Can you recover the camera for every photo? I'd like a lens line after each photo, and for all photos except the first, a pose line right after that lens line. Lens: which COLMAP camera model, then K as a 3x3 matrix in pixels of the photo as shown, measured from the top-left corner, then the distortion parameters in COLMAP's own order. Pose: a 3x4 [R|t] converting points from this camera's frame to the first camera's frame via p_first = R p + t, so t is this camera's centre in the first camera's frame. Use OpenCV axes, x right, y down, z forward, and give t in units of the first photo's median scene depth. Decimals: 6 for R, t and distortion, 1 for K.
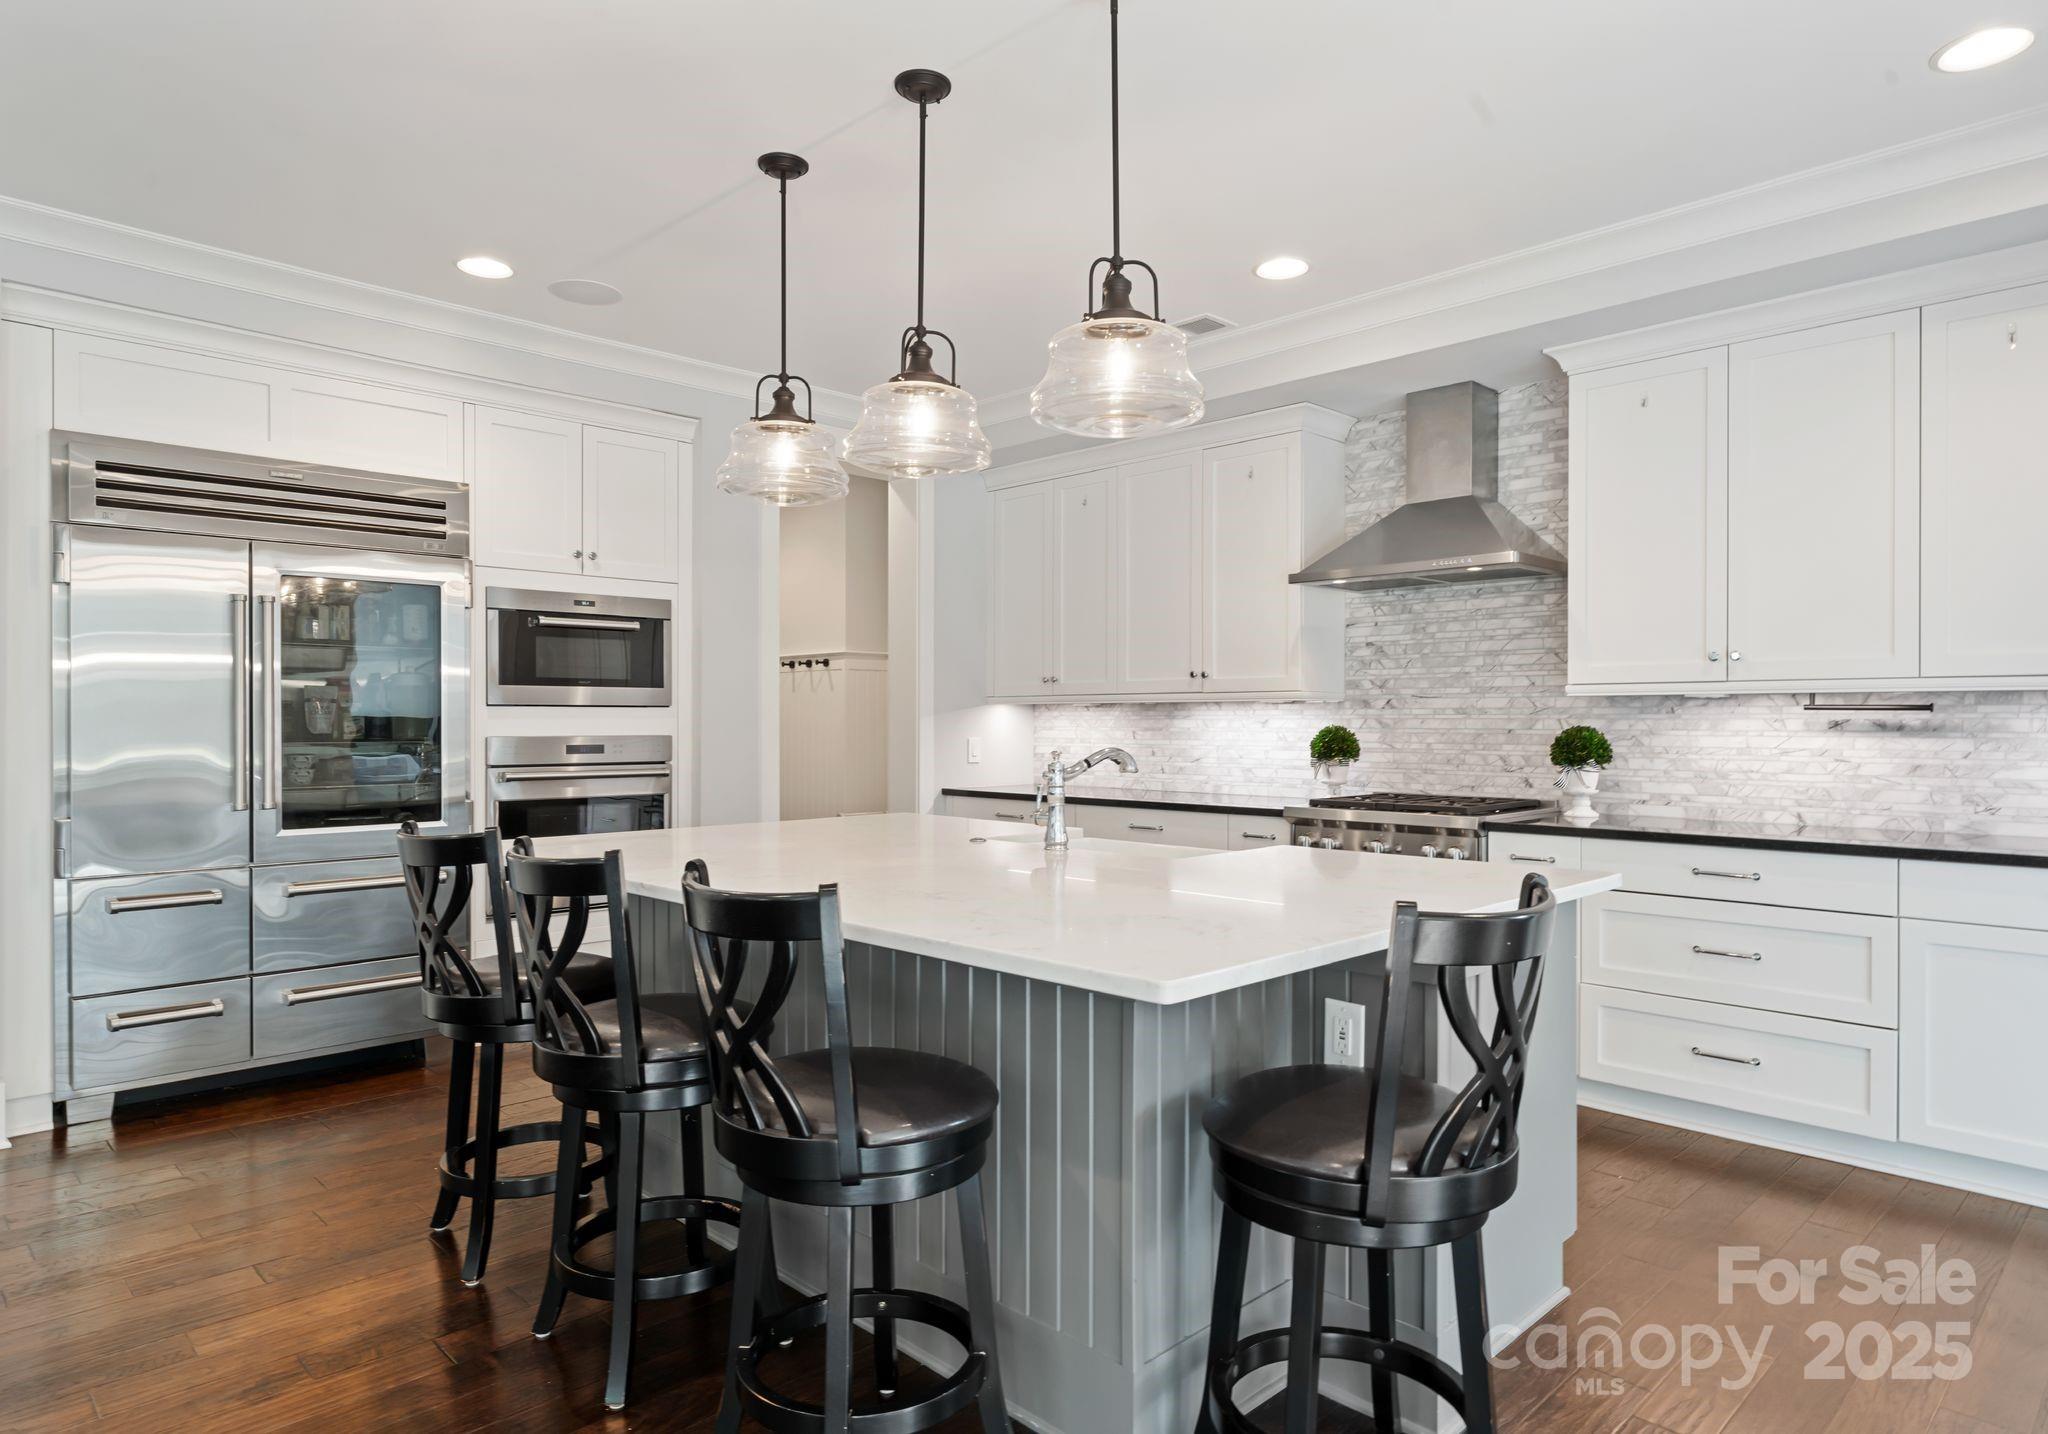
lens RADIAL K [[1206.1, 0, 1018.7], [0, 1206.1, 725.8], [0, 0, 1]] dist [0.002427, 0.001671]
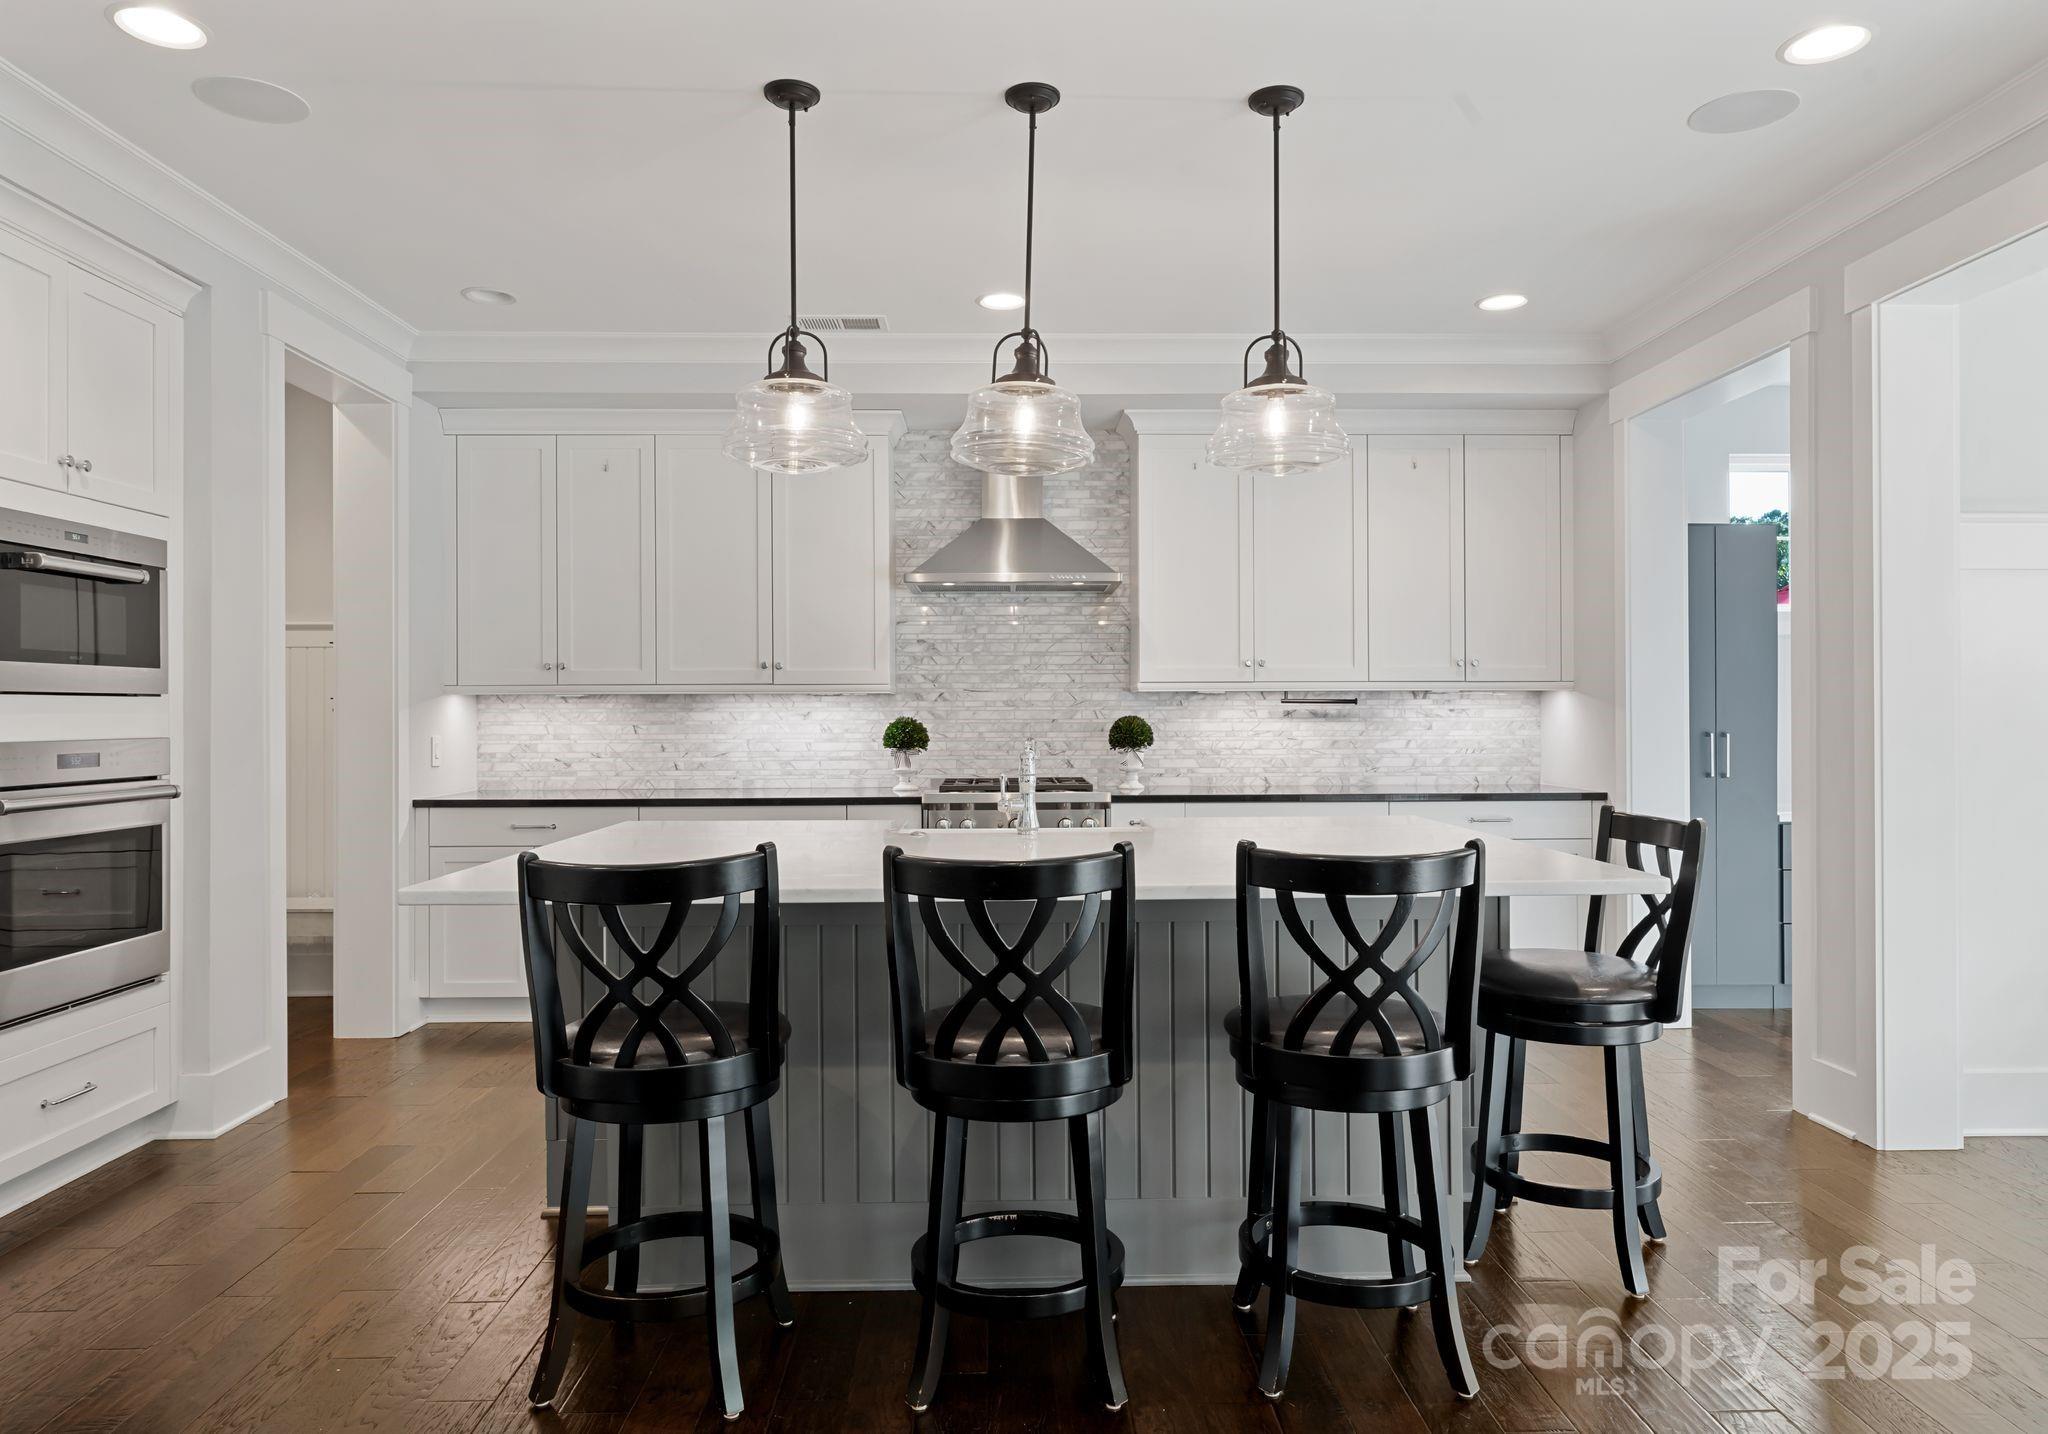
lens RADIAL K [[1306.7, 0, 1024.0], [0, 1306.7, 717.0], [0, 0, 1]] dist [-0.007809, -0.002323]
pose [[0.687044, -0.005787, 0.726593, -0.530833], [0.007816, 0.999969, 0.000575, -0.000080], [-0.726574, 0.005284, 0.687068, 0.141644]]
